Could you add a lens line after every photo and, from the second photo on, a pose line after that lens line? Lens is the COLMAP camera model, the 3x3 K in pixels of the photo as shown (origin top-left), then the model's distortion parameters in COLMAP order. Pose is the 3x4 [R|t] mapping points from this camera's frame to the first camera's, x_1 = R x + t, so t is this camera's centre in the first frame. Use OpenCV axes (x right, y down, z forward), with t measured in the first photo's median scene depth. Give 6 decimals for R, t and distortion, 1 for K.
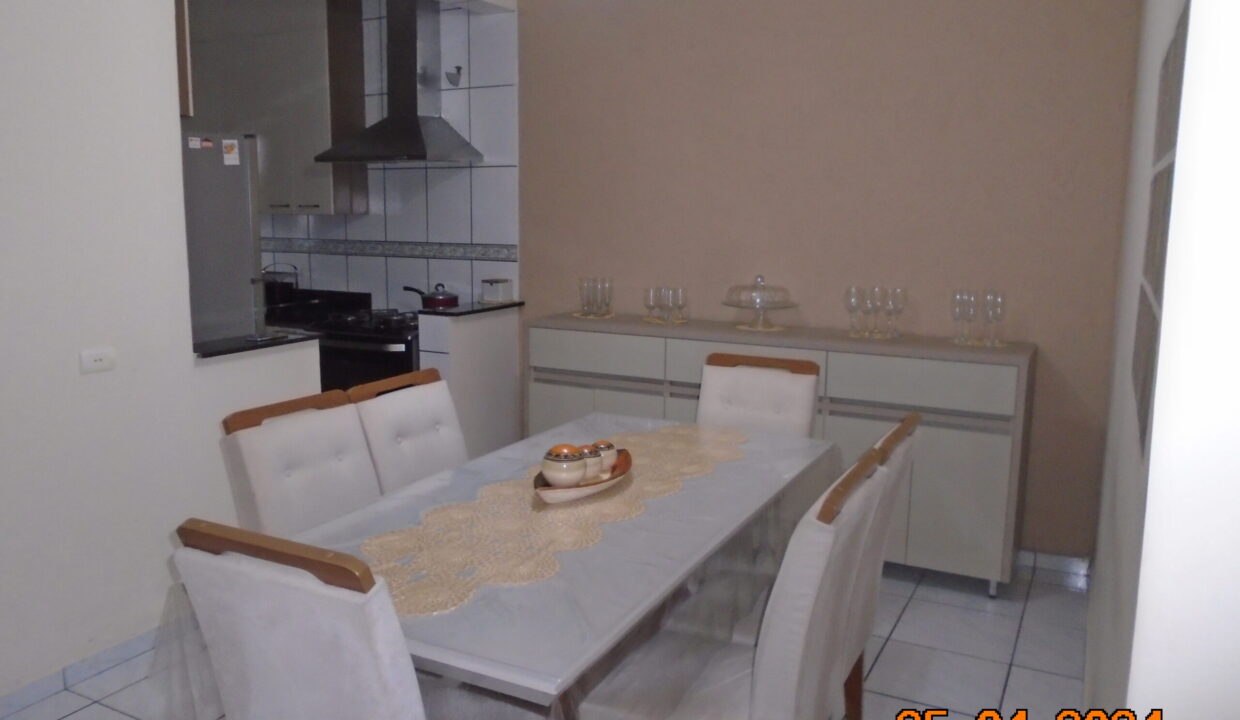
lens RADIAL K [[937.7, 0, 618.4], [0, 937.7, 345.4], [0, 0, 1]] dist [-0.017991, -0.001203]
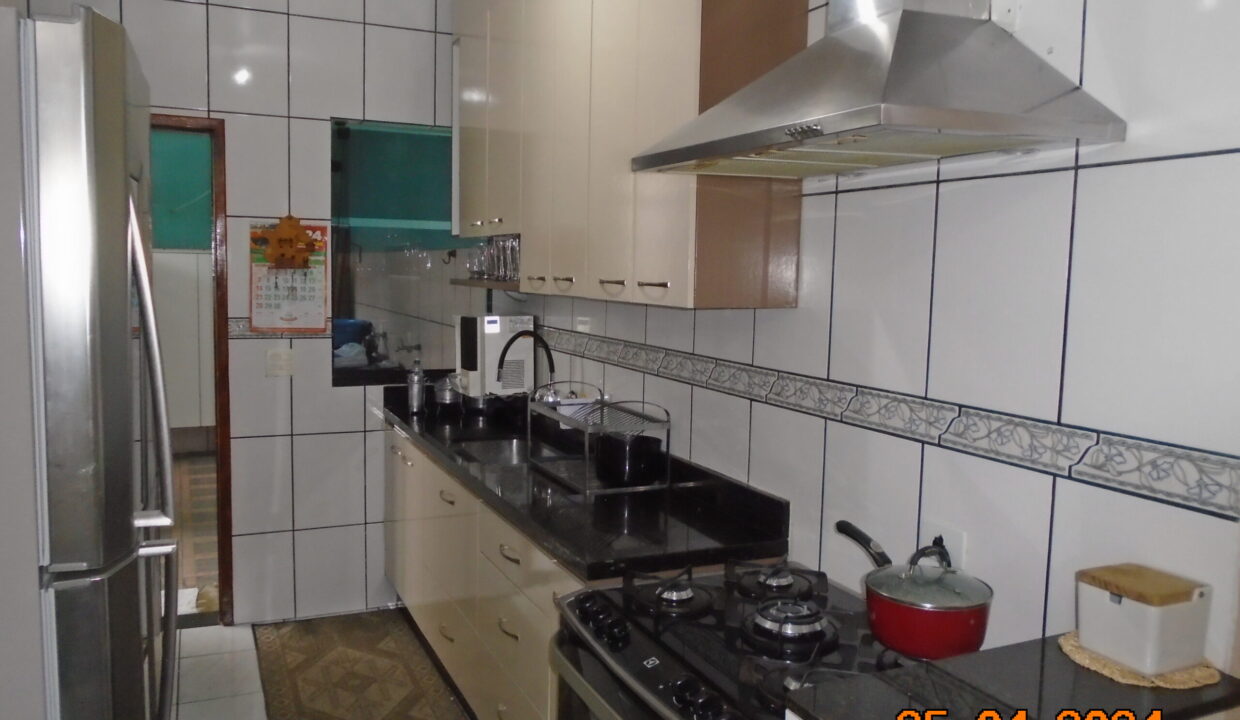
lens RADIAL K [[937.7, 0, 618.4], [0, 937.7, 345.4], [0, 0, 1]] dist [-0.017991, -0.001203]
pose [[0.796319, 0.069999, -0.600813, -0.088558], [-0.118057, 0.992165, -0.040878, -0.101927], [0.593244, 0.103482, 0.798344, 0.657597]]
